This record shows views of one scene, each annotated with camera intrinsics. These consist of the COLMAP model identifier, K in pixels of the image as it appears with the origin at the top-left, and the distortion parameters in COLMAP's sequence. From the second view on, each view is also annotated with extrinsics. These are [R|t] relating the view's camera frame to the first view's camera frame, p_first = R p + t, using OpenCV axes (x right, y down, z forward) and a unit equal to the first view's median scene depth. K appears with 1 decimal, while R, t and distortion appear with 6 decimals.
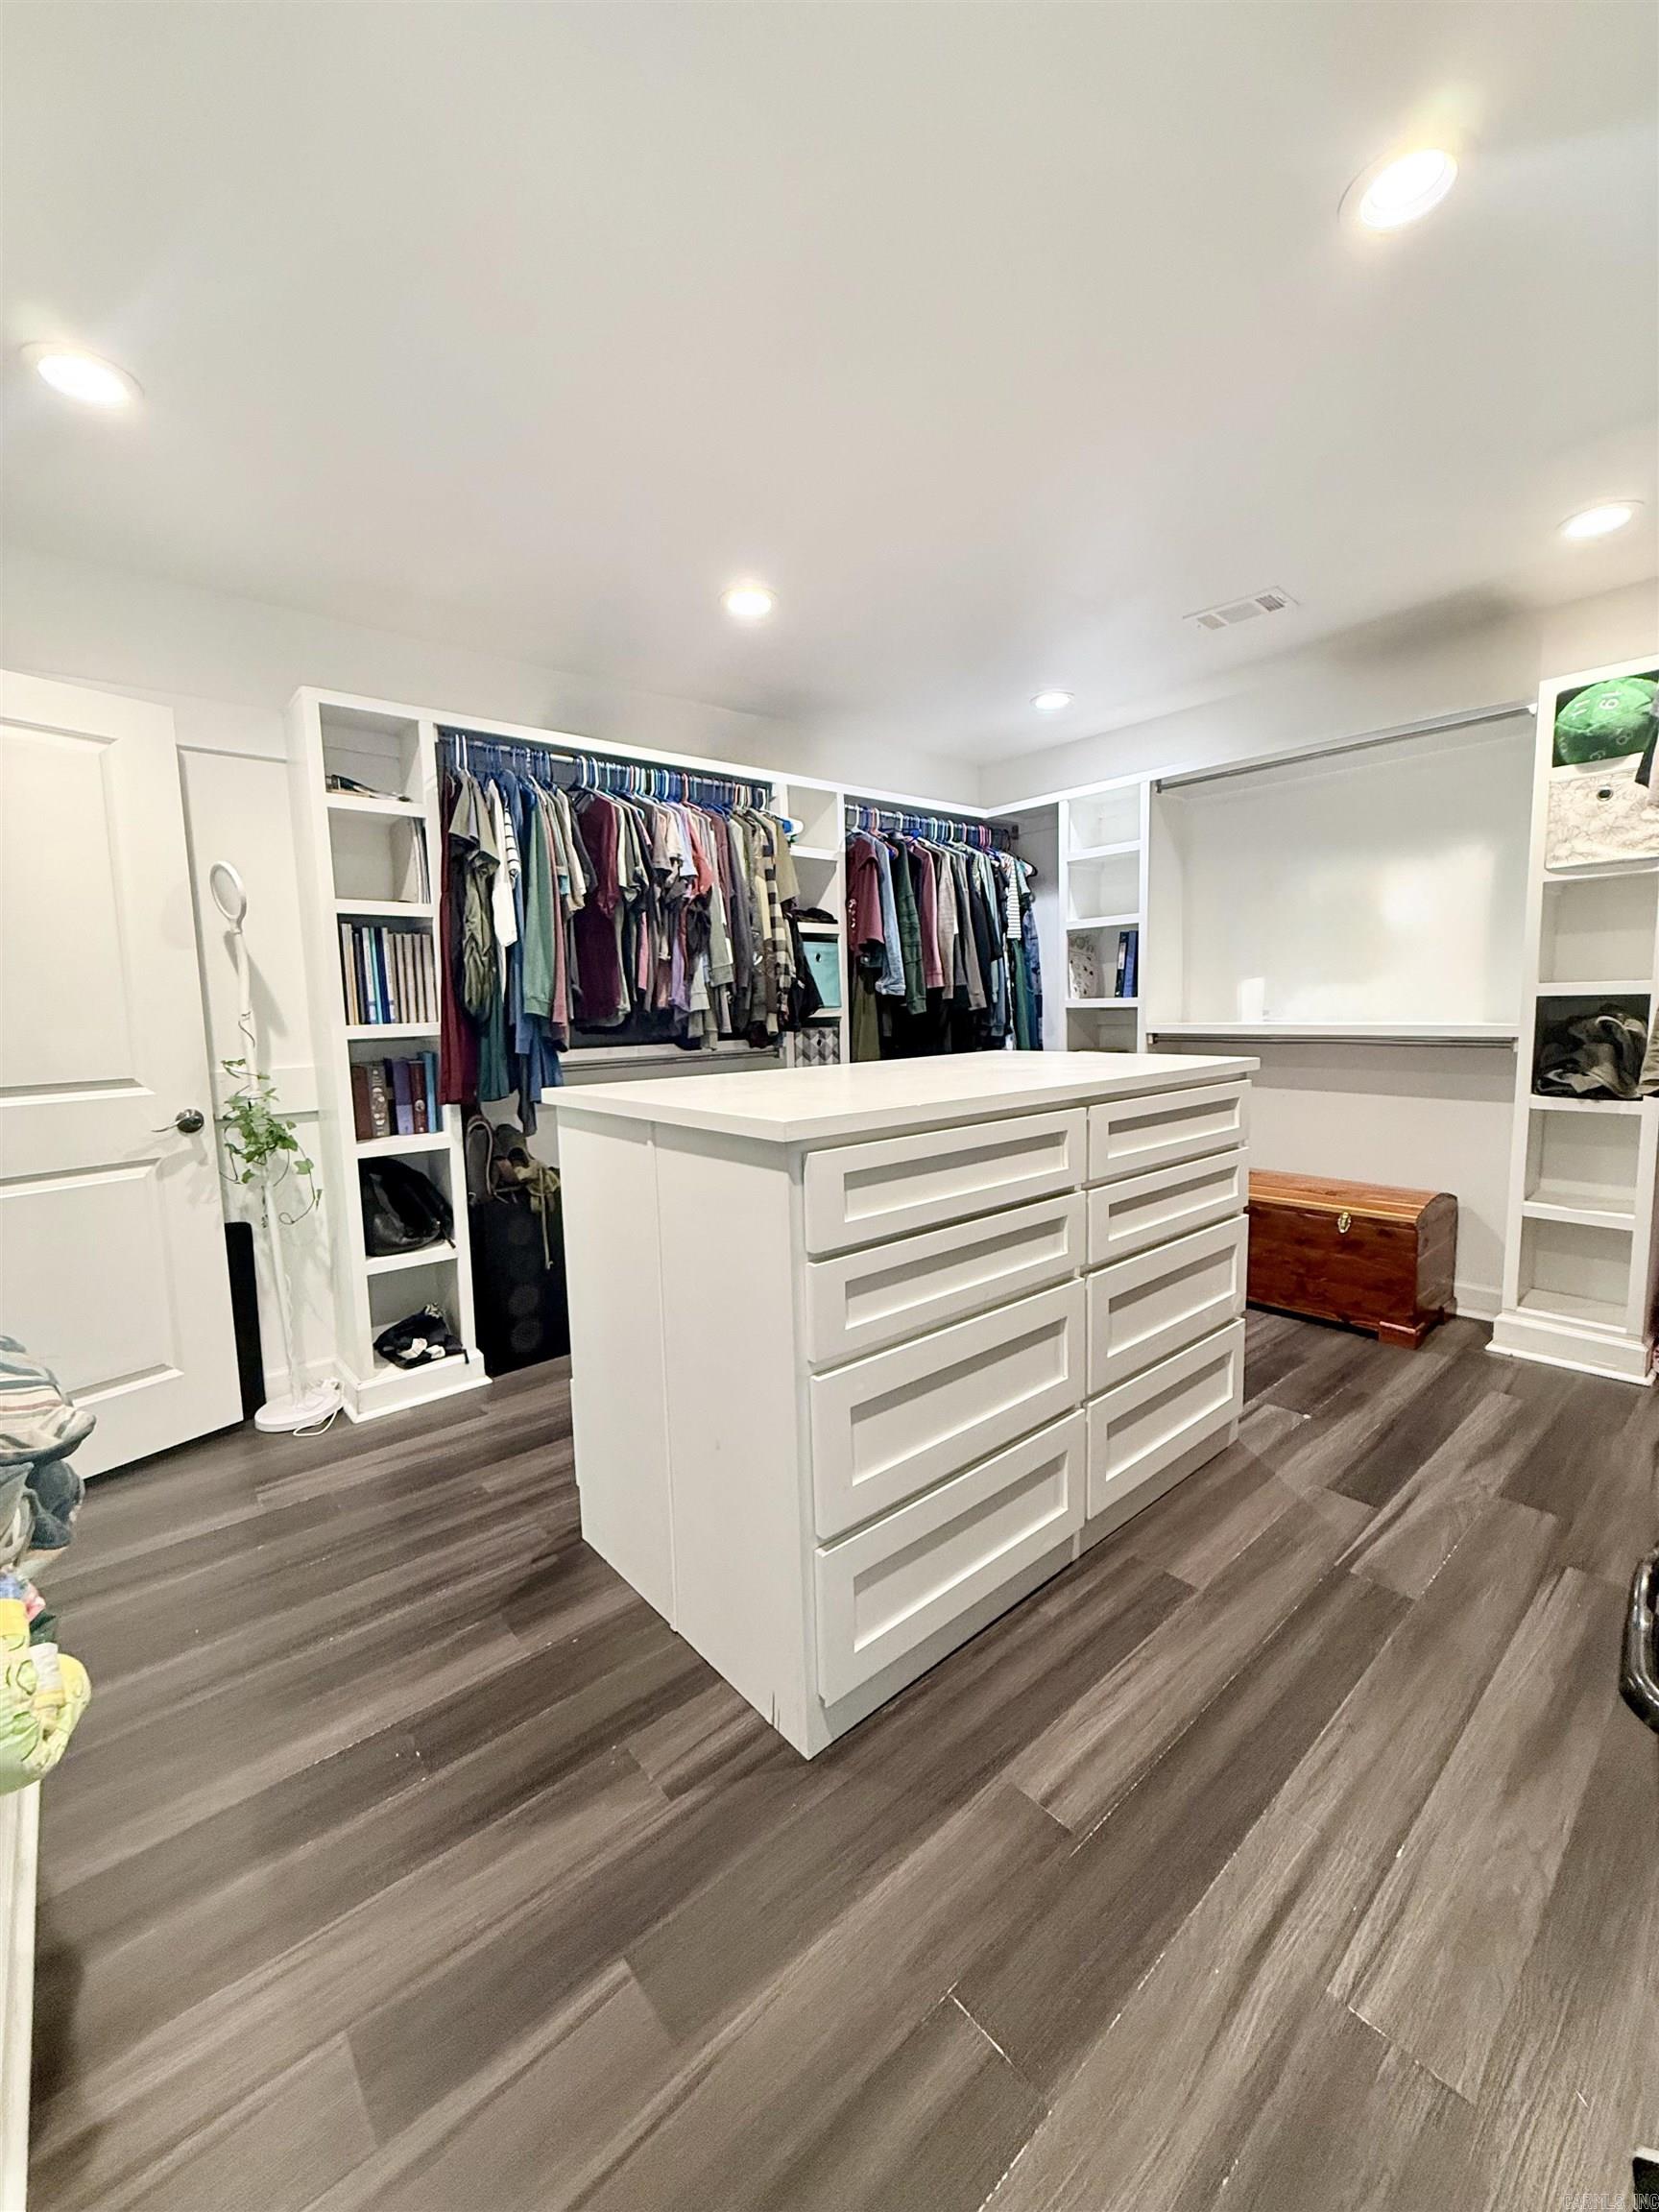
lens RADIAL K [[880.7, 0, 830.3], [0, 880.7, 1096.8], [0, 0, 1]] dist [0.000304, 0.000523]
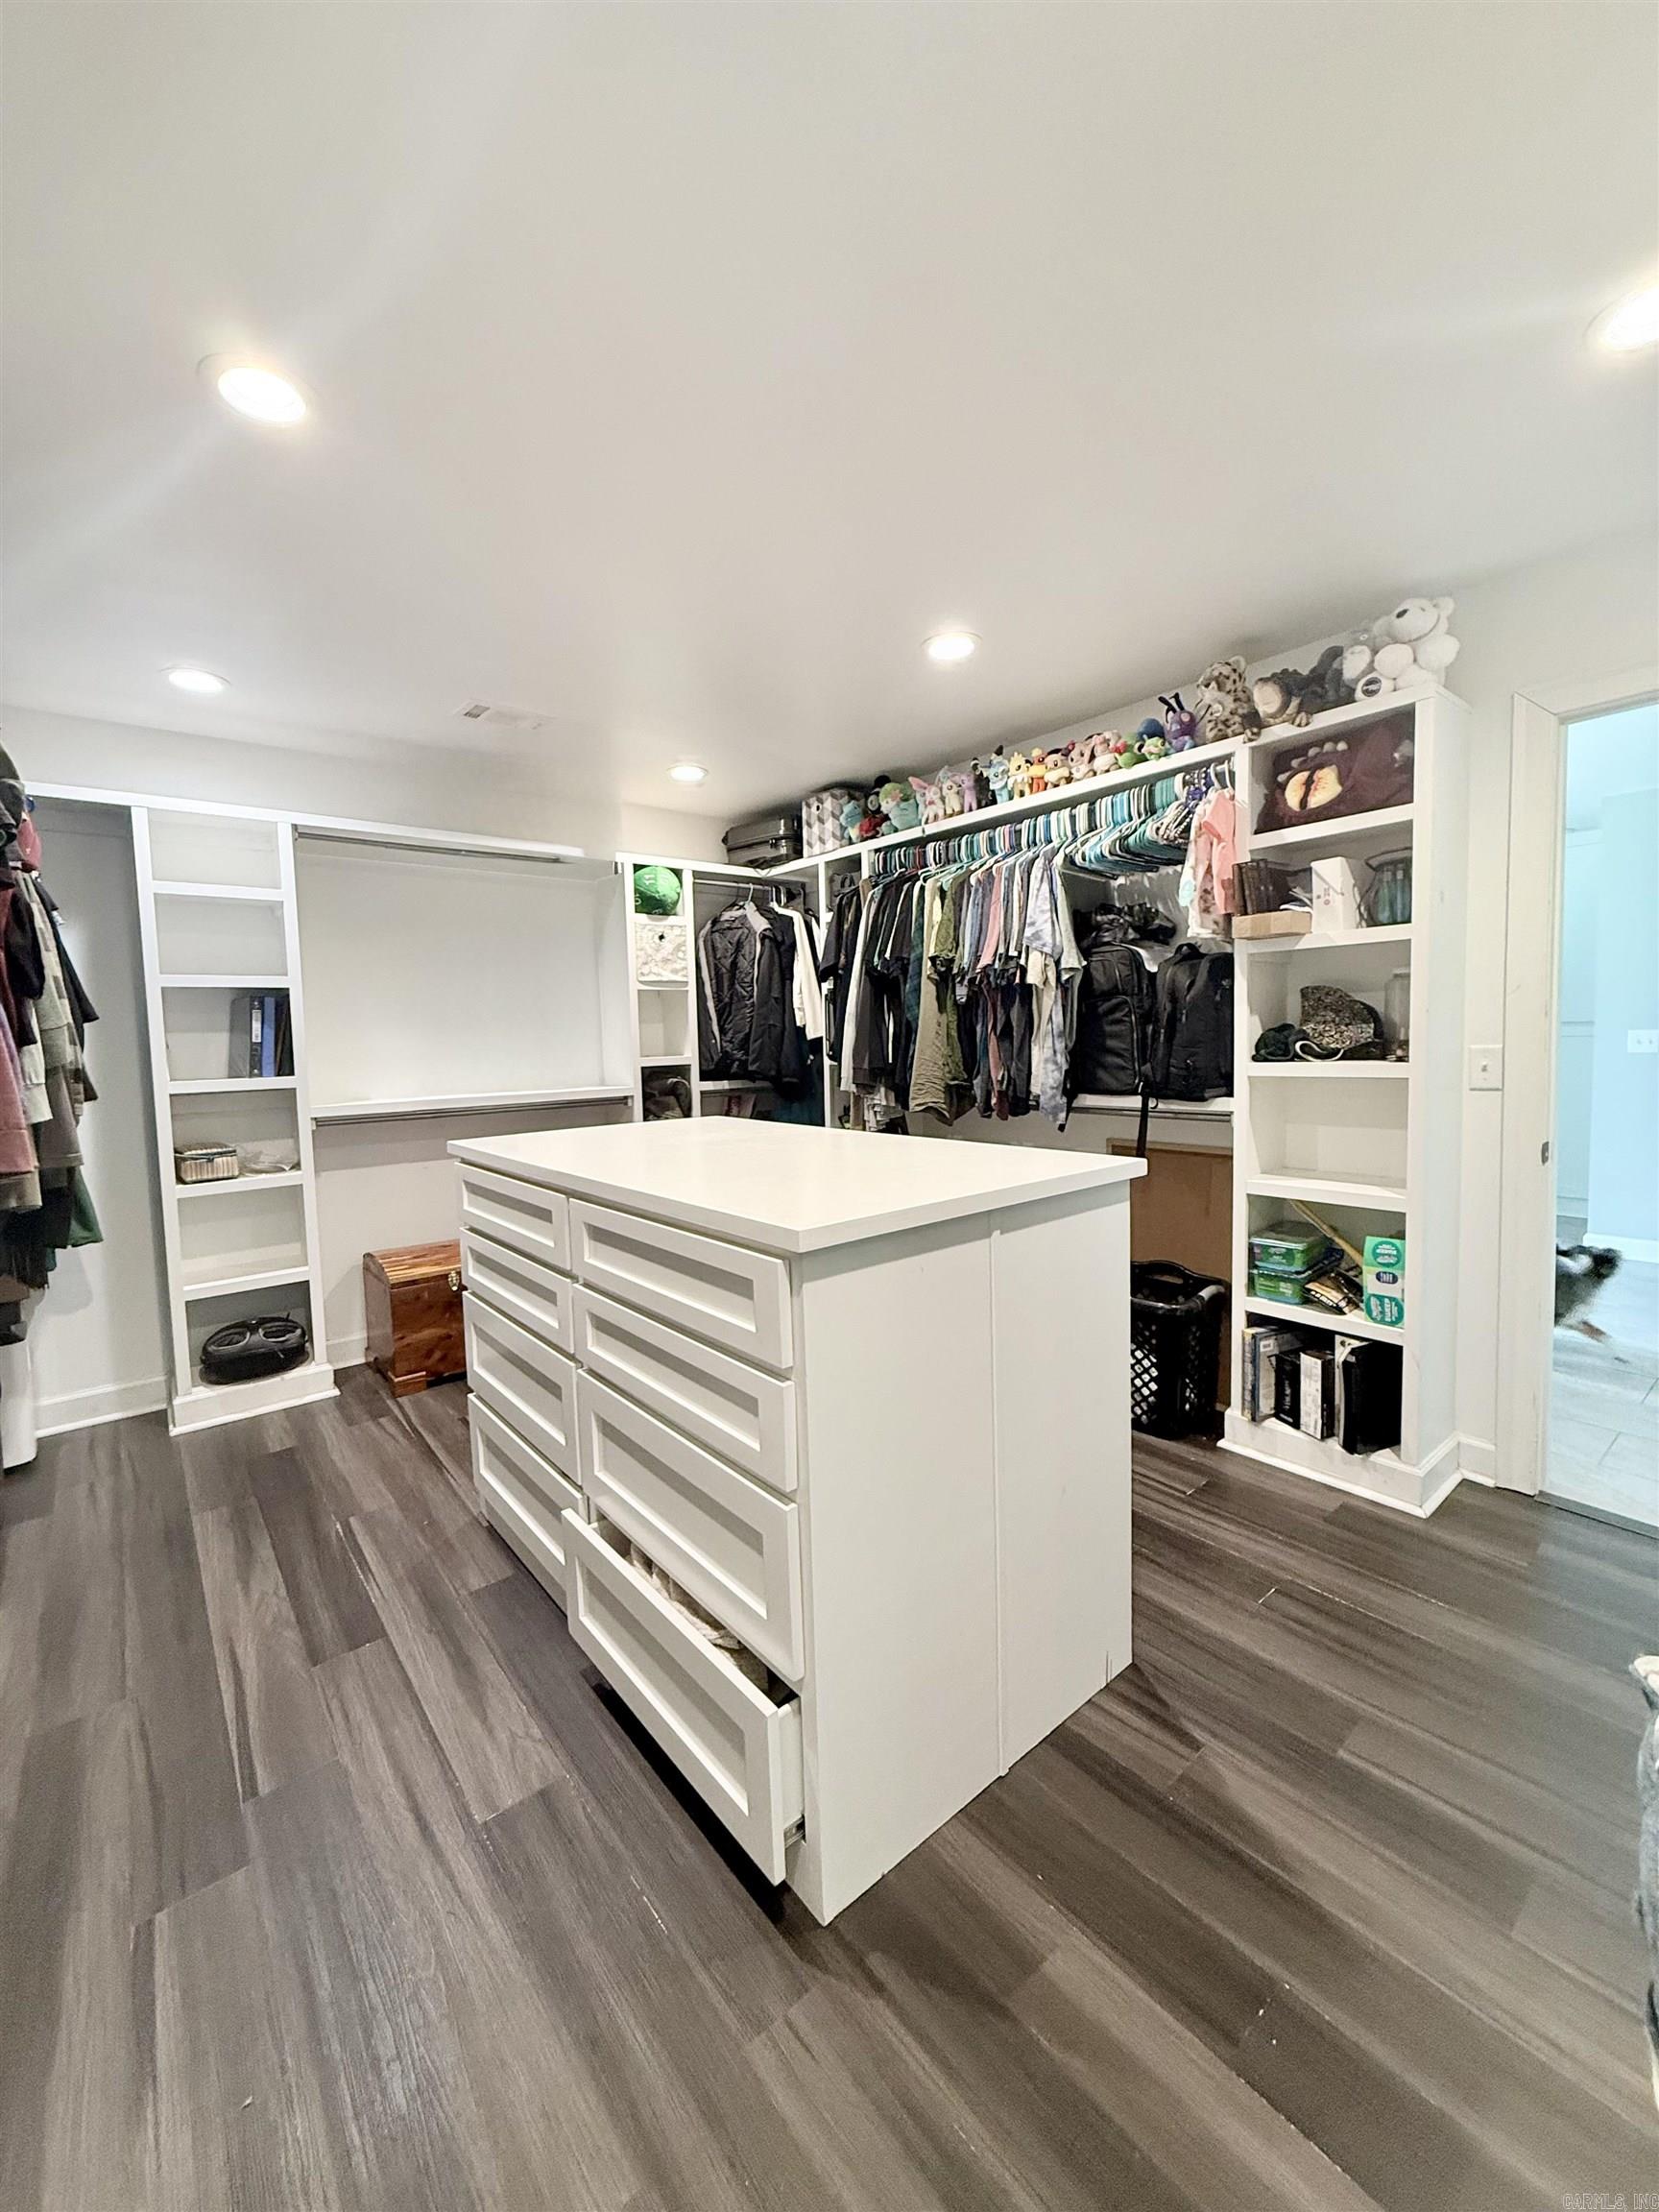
lens RADIAL K [[880.7, 0, 830.3], [0, 880.7, 1096.8], [0, 0, 1]] dist [0.000304, 0.000523]
pose [[0.025477, -0.048986, 0.998474, -0.675762], [0.130605, 0.990401, 0.045258, -0.093750], [-0.991107, 0.129253, 0.031630, 0.681951]]
